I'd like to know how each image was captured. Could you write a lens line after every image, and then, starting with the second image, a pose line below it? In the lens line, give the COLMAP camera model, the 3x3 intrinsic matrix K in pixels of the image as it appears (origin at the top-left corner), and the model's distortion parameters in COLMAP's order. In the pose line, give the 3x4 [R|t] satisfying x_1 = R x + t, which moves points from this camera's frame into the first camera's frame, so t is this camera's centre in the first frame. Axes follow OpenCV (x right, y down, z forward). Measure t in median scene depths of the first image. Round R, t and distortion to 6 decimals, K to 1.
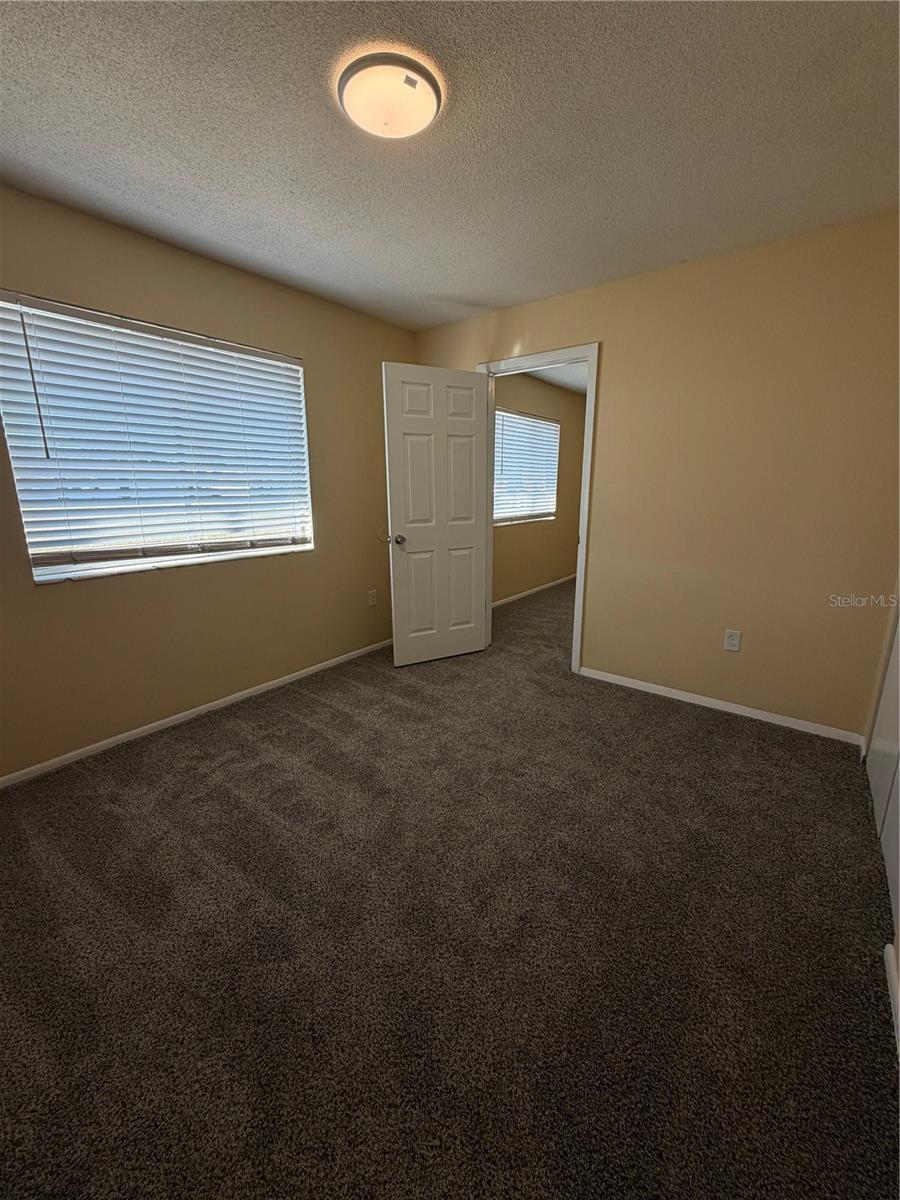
lens RADIAL K [[479.4, 0, 448.9], [0, 479.4, 596.2], [0, 0, 1]] dist [0.000132, 0.000035]
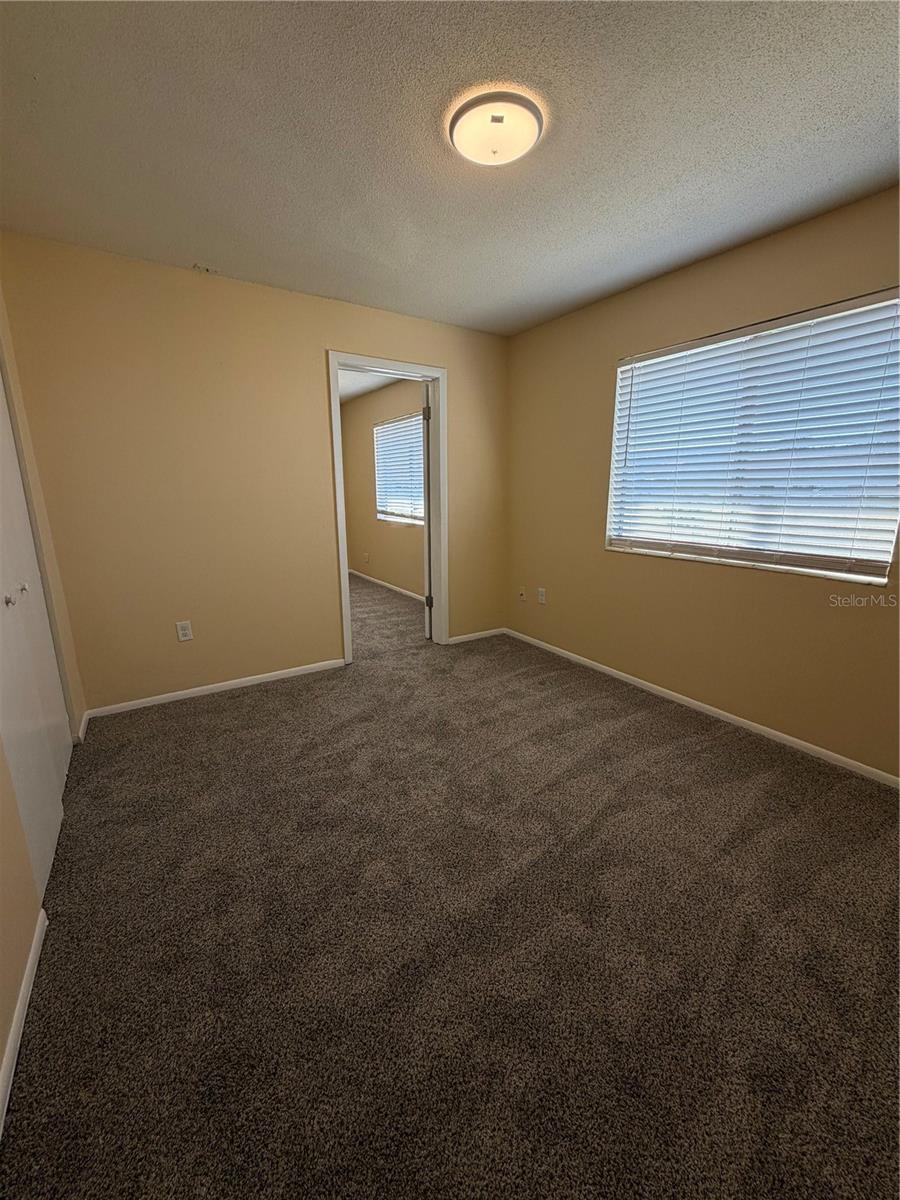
lens RADIAL K [[479.4, 0, 448.9], [0, 479.4, 596.2], [0, 0, 1]] dist [0.000132, 0.000035]
pose [[-0.336524, 0.213802, -0.917083, 0.946152], [-0.207647, 0.933064, 0.293724, -0.282139], [0.918496, 0.289275, -0.269603, 1.215758]]
